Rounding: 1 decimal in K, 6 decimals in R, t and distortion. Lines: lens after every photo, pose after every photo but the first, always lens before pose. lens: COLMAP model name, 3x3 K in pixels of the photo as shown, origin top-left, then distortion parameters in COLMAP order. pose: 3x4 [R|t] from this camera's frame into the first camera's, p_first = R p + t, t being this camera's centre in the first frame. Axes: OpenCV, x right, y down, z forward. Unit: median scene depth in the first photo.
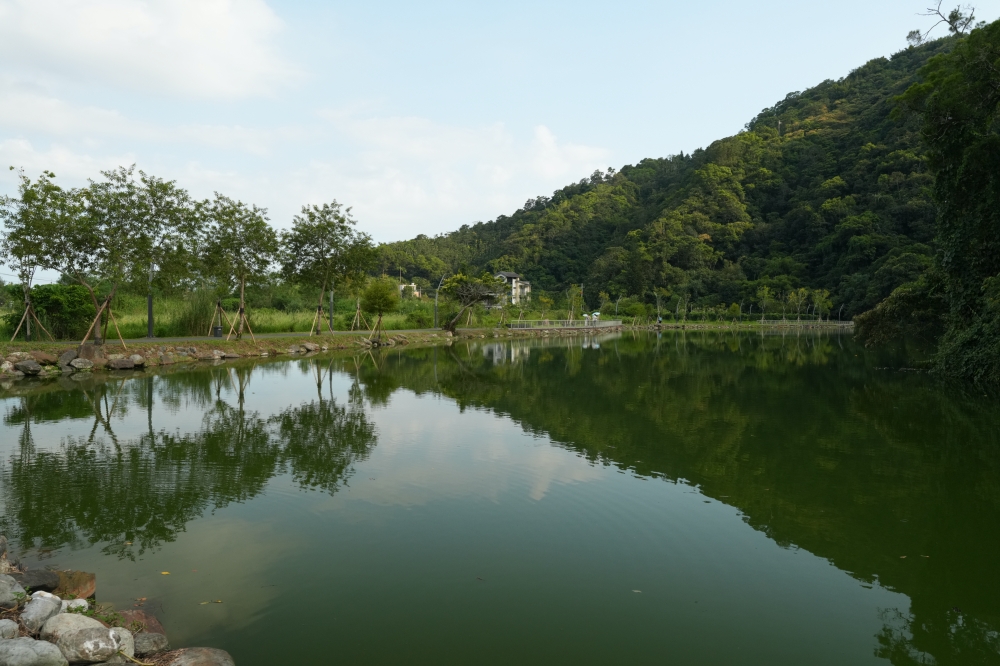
lens RADIAL K [[782.4, 0, 499.9], [0, 782.4, 331.4], [0, 0, 1]] dist [0.002454, 0.000476]
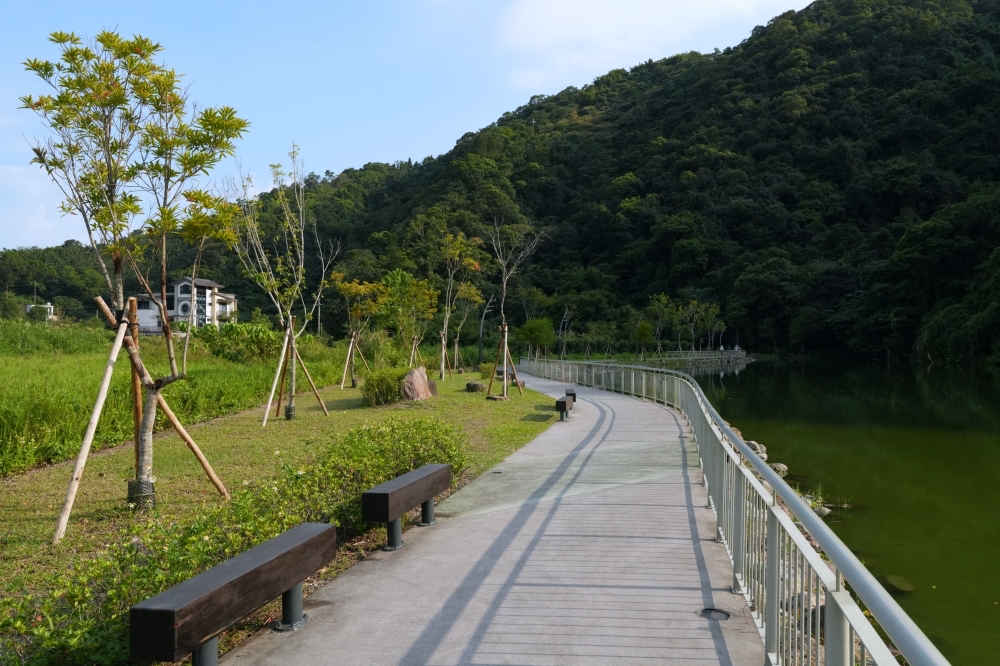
lens RADIAL K [[785.6, 0, 501.1], [0, 785.6, 334.9], [0, 0, 1]] dist [-0.000941, -0.003285]
pose [[0.929455, -0.006772, 0.368874, 0.003001], [0.019609, 0.999325, -0.031062, -0.006061], [-0.368415, 0.036104, 0.928960, 0.278139]]
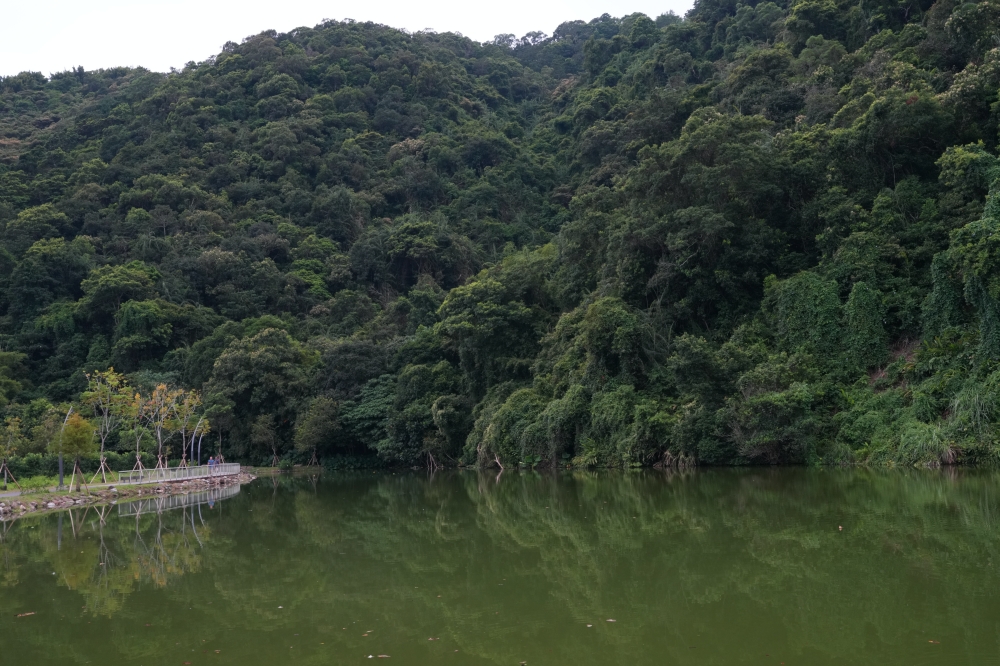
lens RADIAL K [[976.9, 0, 502.5], [0, 976.9, 333.7], [0, 0, 1]] dist [-0.004444, 0.000000]
pose [[0.557916, 0.061109, 0.827644, 0.046599], [0.064883, 0.991021, -0.116909, -0.007226], [-0.827357, 0.118925, 0.548942, 0.352798]]
